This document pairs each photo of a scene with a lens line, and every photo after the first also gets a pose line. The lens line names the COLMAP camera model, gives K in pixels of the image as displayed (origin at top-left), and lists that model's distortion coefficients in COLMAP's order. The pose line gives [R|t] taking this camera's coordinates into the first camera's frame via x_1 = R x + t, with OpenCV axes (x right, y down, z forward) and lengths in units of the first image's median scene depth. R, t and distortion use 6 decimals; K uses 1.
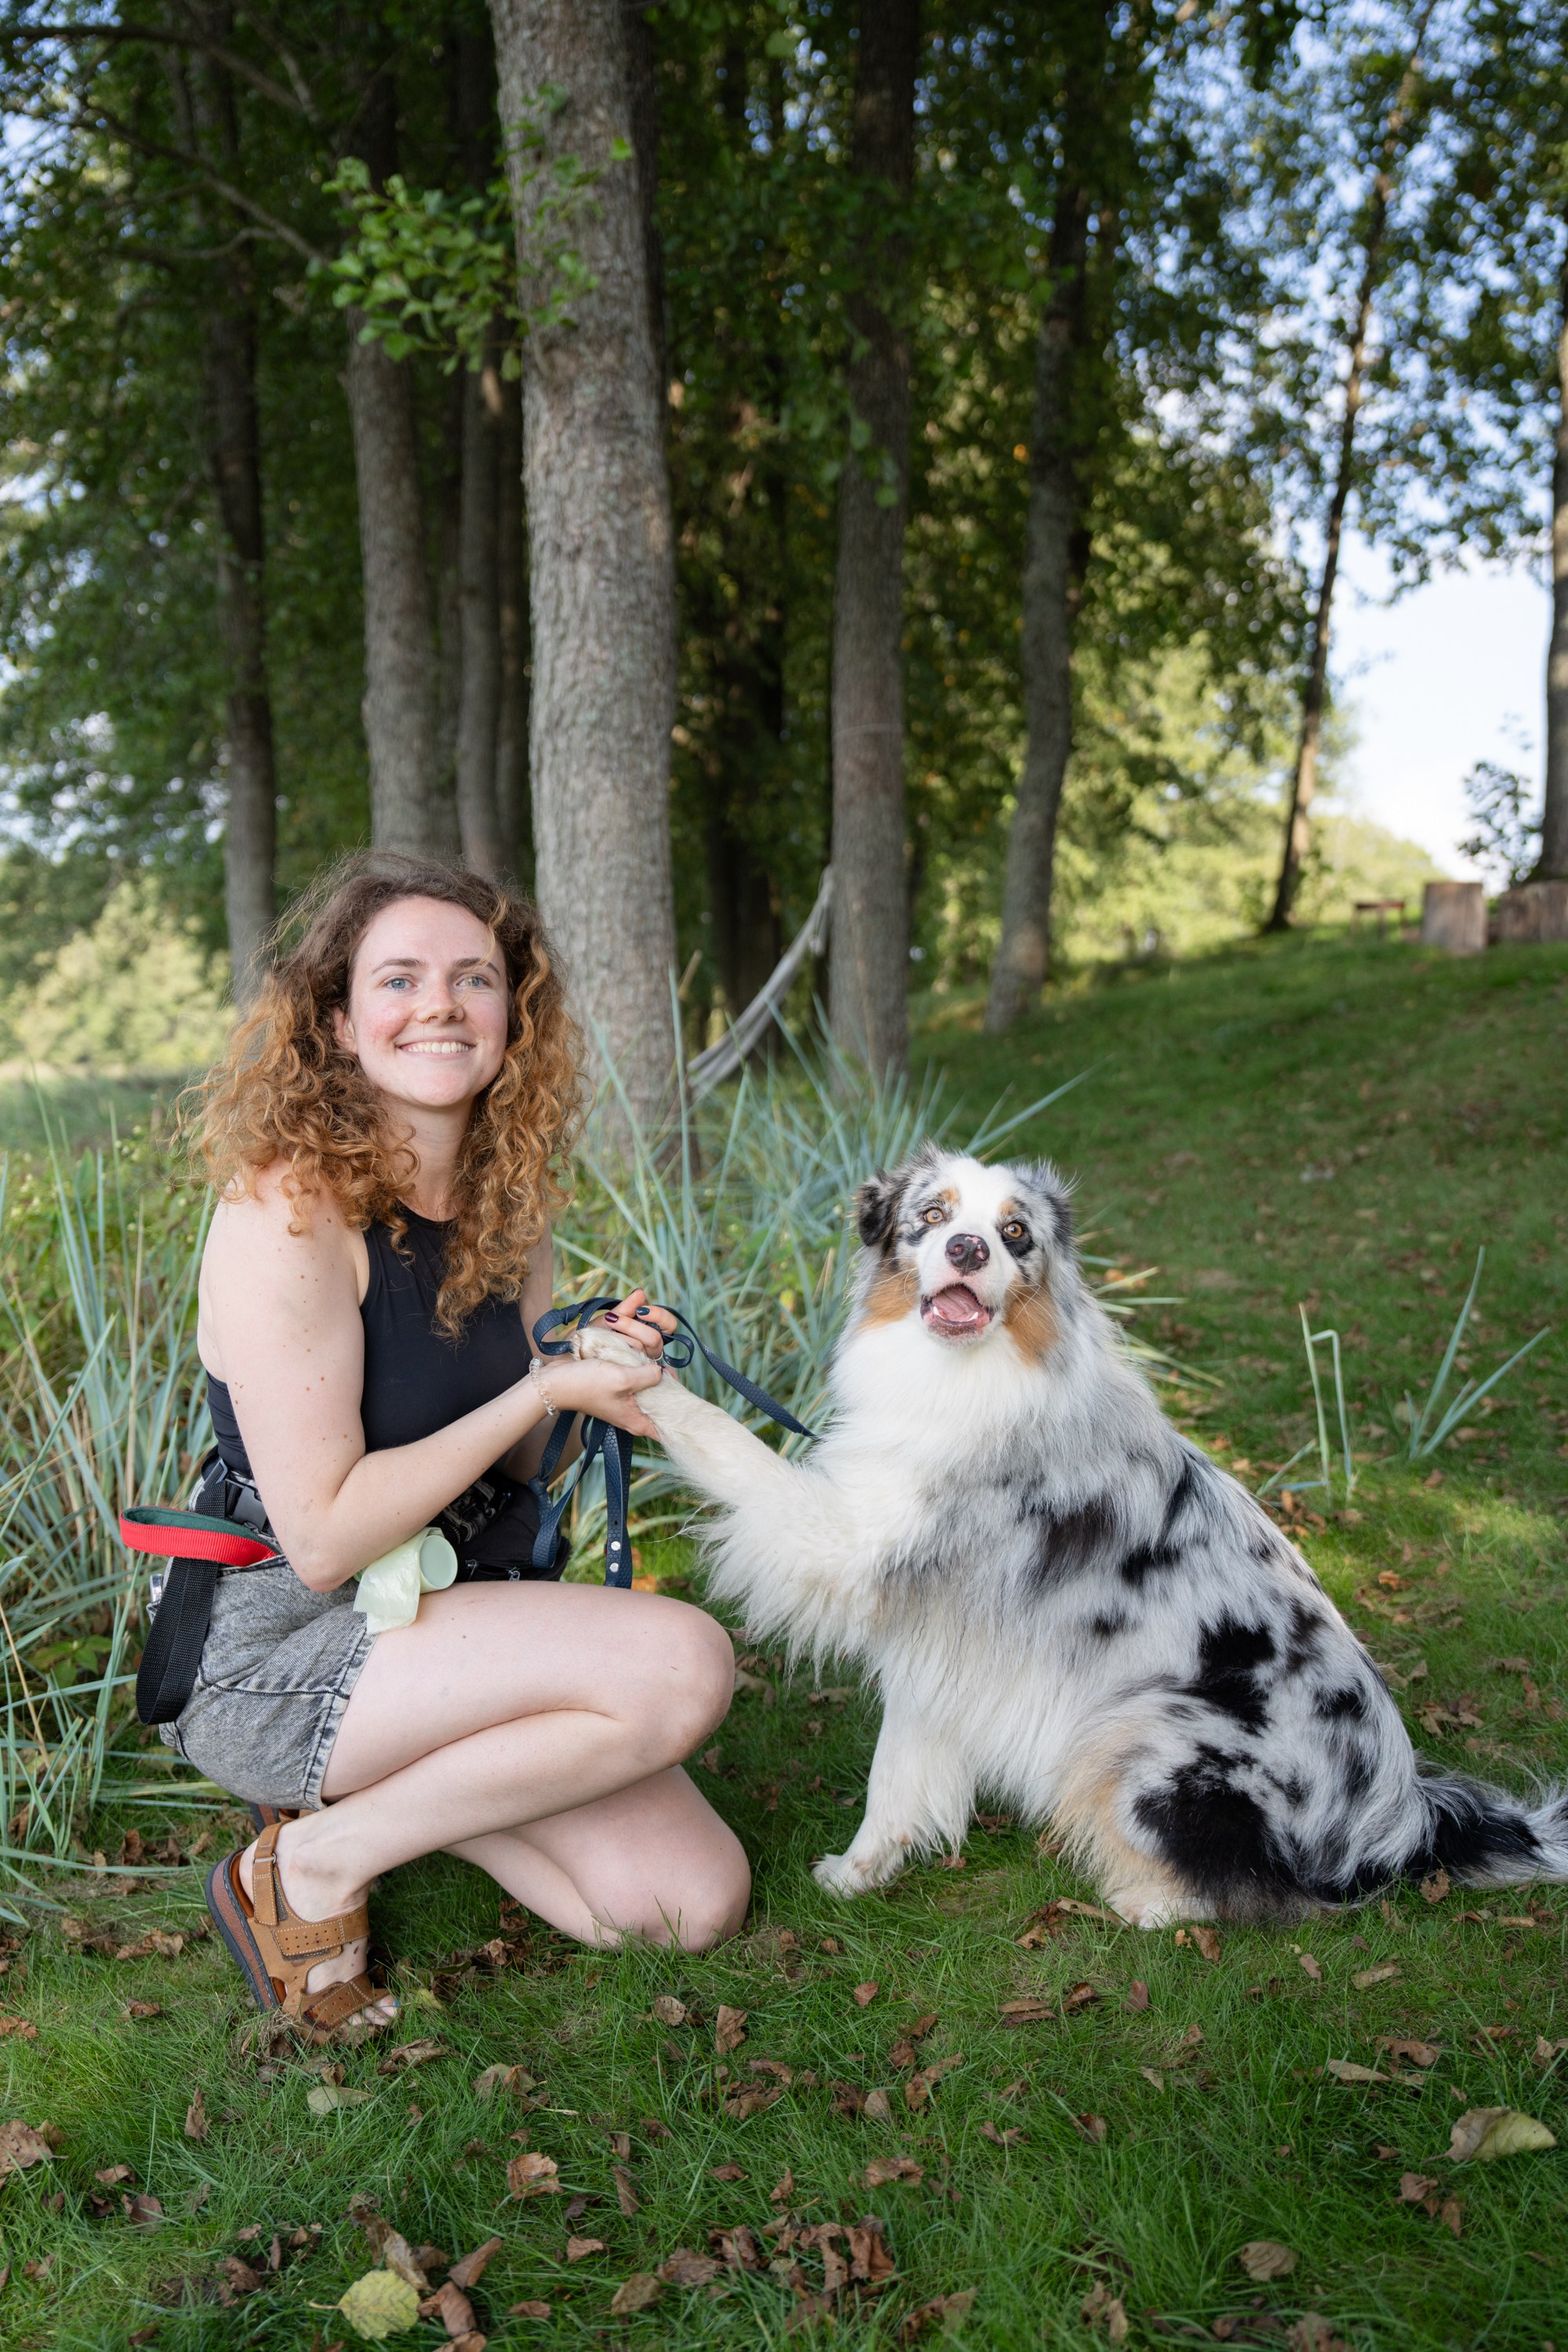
lens RADIAL K [[2078.1, 0, 784.0], [0, 2078.1, 1176.0], [0, 0, 1]] dist [-0.047675, 0.110740]
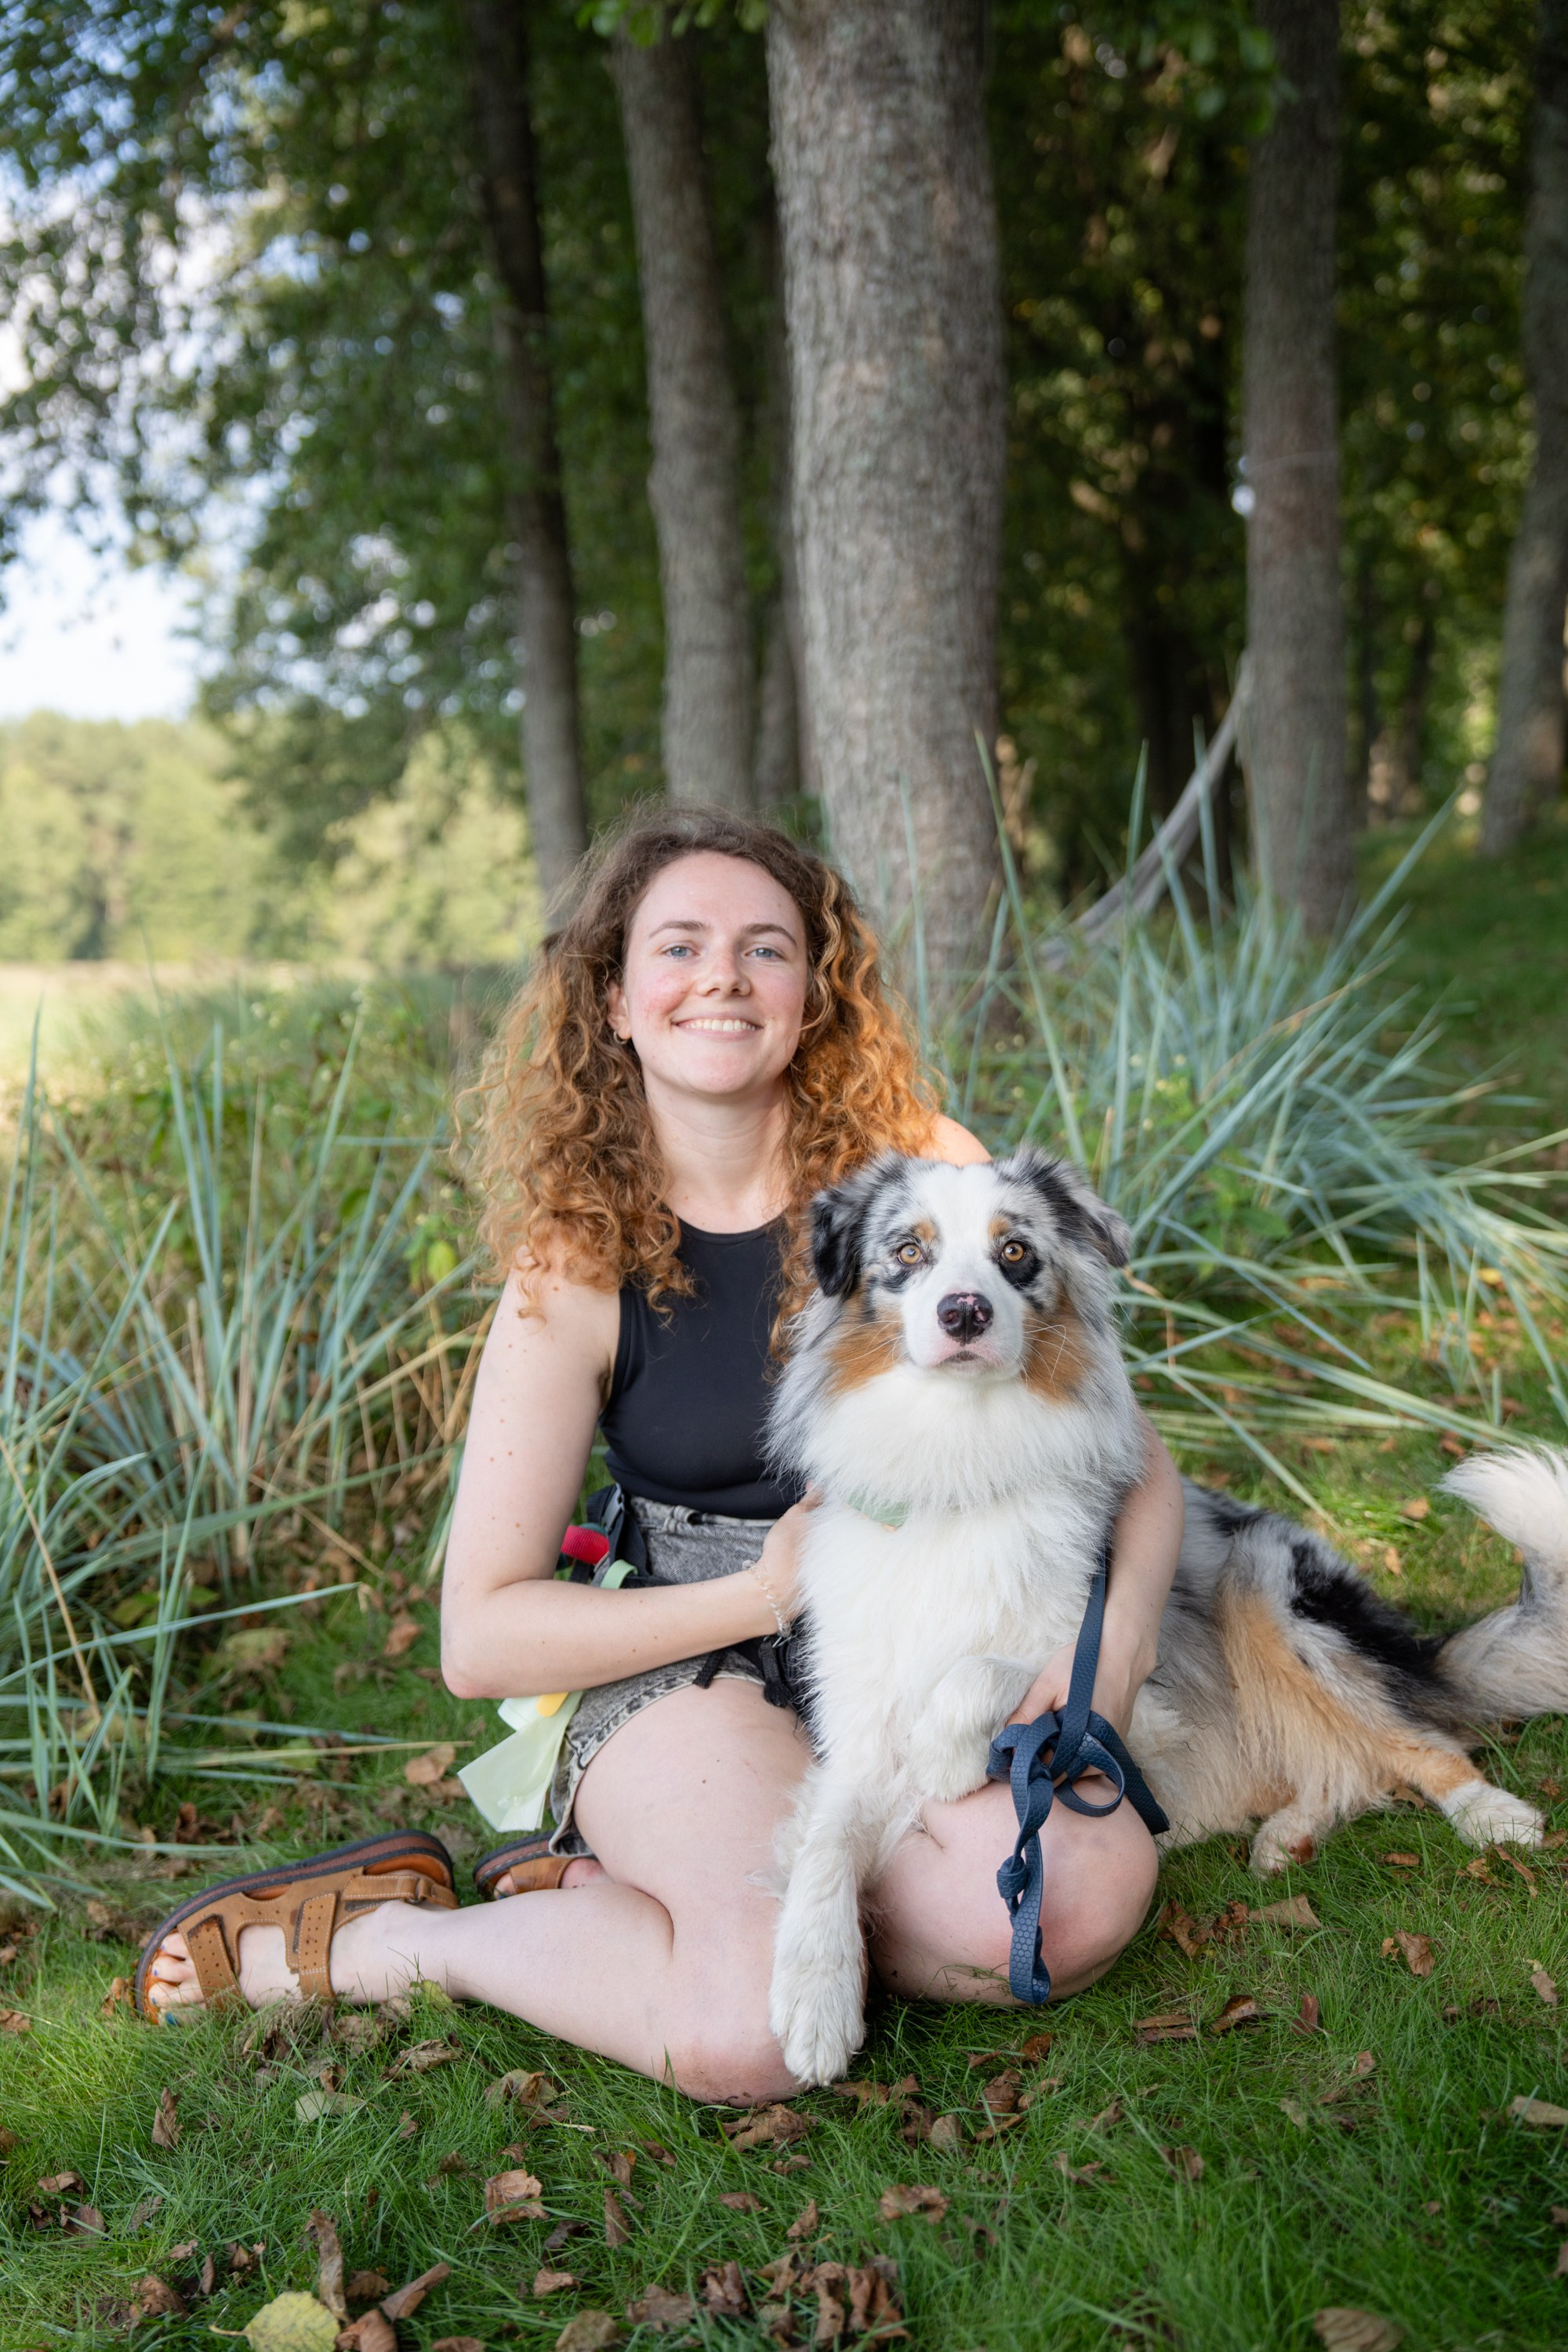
lens RADIAL K [[2601.5, 0, 784.0], [0, 2601.5, 1176.0], [0, 0, 1]] dist [0.066957, 0.050348]
pose [[0.981165, -0.027791, -0.191161, 0.126541], [0.034932, 0.998808, 0.034085, 0.032116], [0.189986, -0.040120, 0.980967, 0.010763]]
